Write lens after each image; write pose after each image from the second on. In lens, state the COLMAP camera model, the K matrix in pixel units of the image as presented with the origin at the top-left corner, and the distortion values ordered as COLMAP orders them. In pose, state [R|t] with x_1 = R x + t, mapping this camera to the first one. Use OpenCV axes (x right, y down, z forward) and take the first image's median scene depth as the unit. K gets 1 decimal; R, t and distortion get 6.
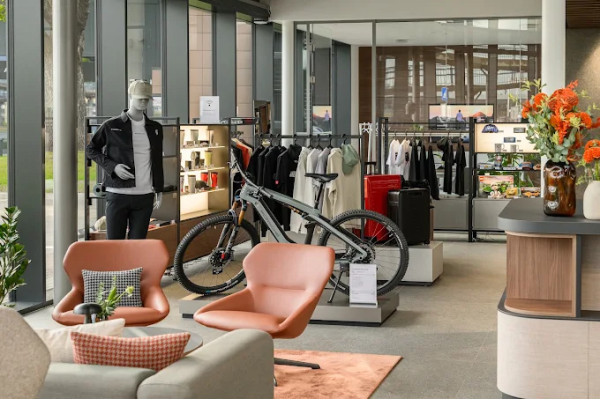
lens RADIAL K [[1044.7, 0, 301.6], [0, 1044.7, 200.1], [0, 0, 1]] dist [-0.114722, 0.000000]
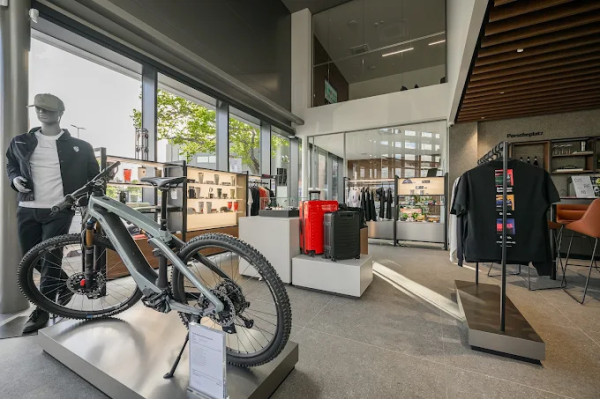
lens RADIAL K [[248.8, 0, 298.0], [0, 248.8, 203.9], [0, 0, 1]] dist [-0.001238, 0.000041]
pose [[0.978993, 0.010165, -0.203639, 0.087531], [-0.023568, 0.997703, -0.063503, -0.000128], [0.202526, 0.066968, 0.976984, 0.558839]]
